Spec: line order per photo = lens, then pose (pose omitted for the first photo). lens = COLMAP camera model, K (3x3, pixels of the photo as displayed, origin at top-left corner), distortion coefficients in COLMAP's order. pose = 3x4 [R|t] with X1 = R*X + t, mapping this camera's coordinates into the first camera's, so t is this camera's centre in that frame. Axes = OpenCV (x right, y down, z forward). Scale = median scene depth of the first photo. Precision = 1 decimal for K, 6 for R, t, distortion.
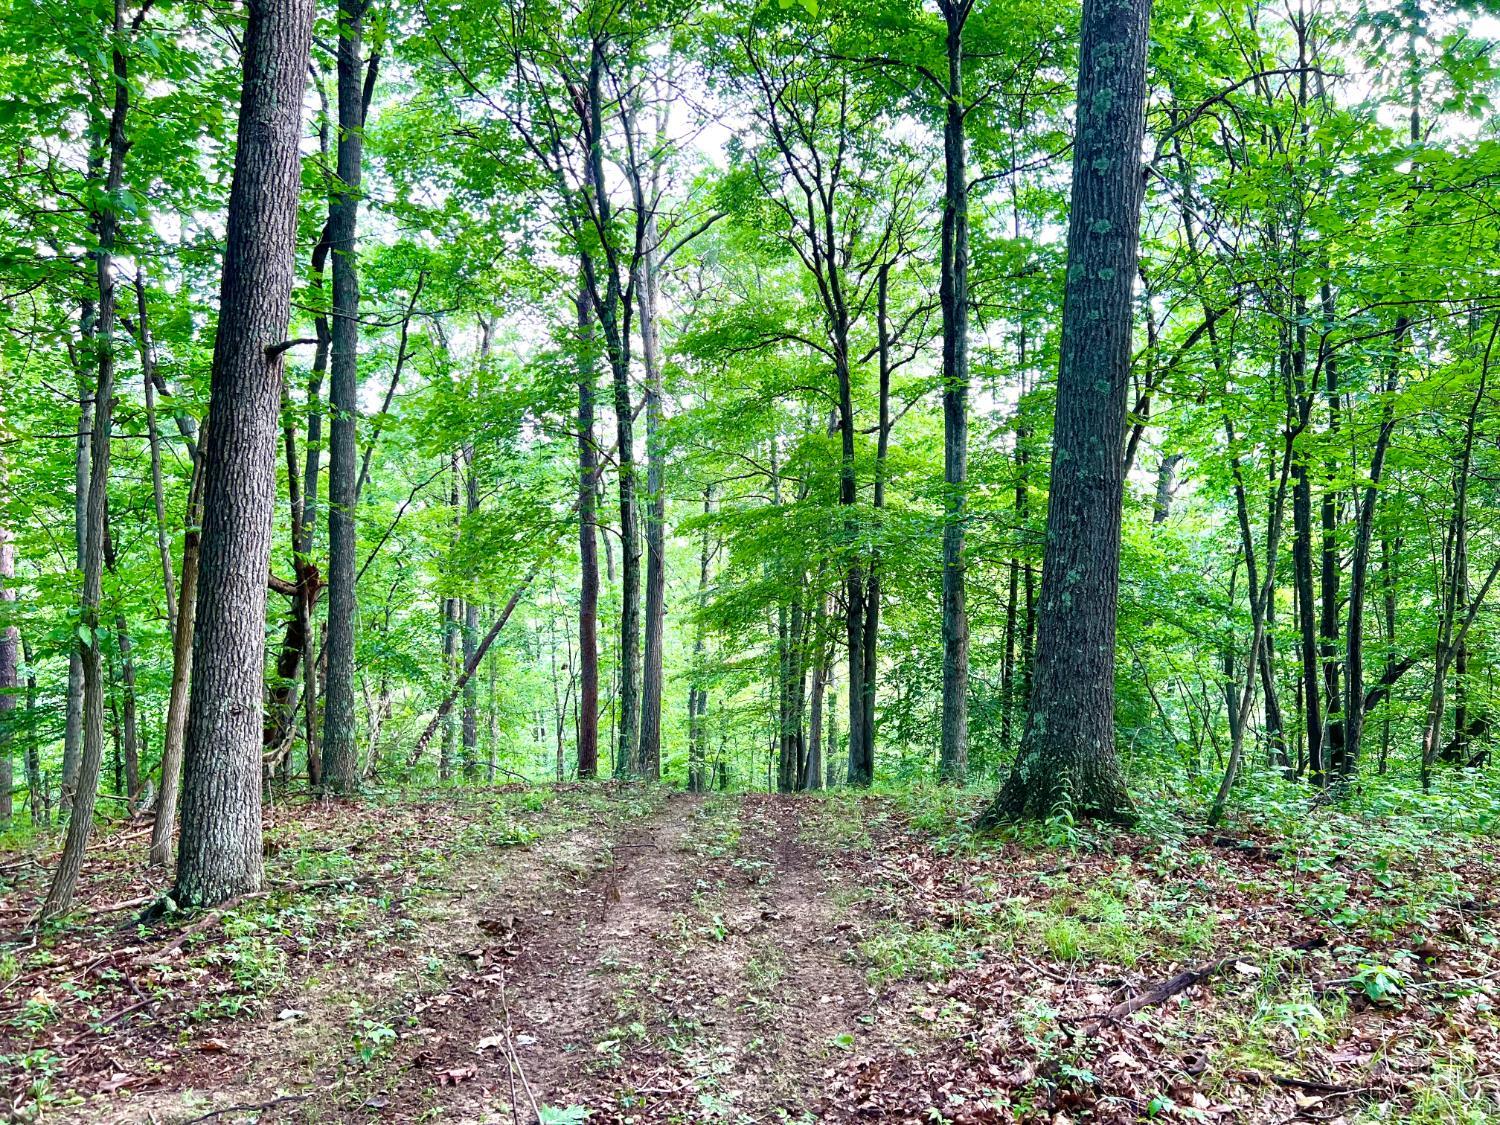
lens RADIAL K [[1132.0, 0, 751.0], [0, 1132.0, 558.1], [0, 0, 1]] dist [0.056291, -0.000509]
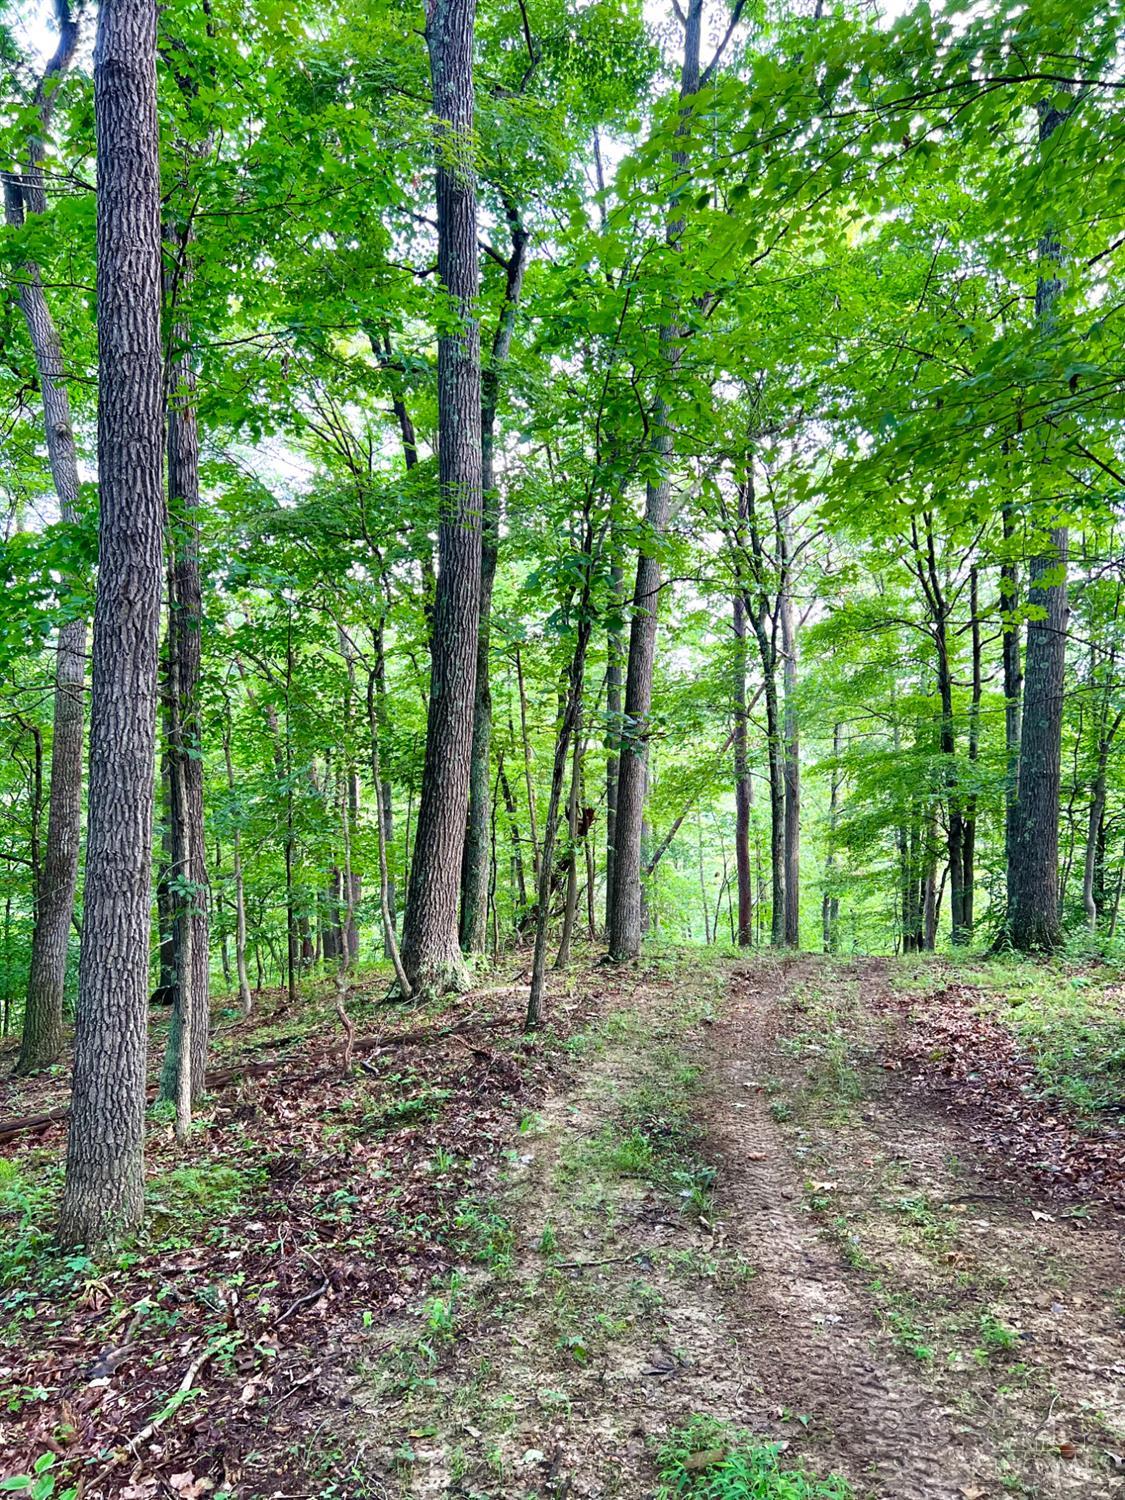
lens RADIAL K [[1132.0, 0, 560.4], [0, 1132.0, 751.0], [0, 0, 1]] dist [0.056291, -0.000509]
pose [[0.960865, -0.012640, -0.276728, 0.019555], [0.008122, 0.999814, -0.017464, -0.026172], [0.276897, 0.014533, 0.960790, -0.329166]]
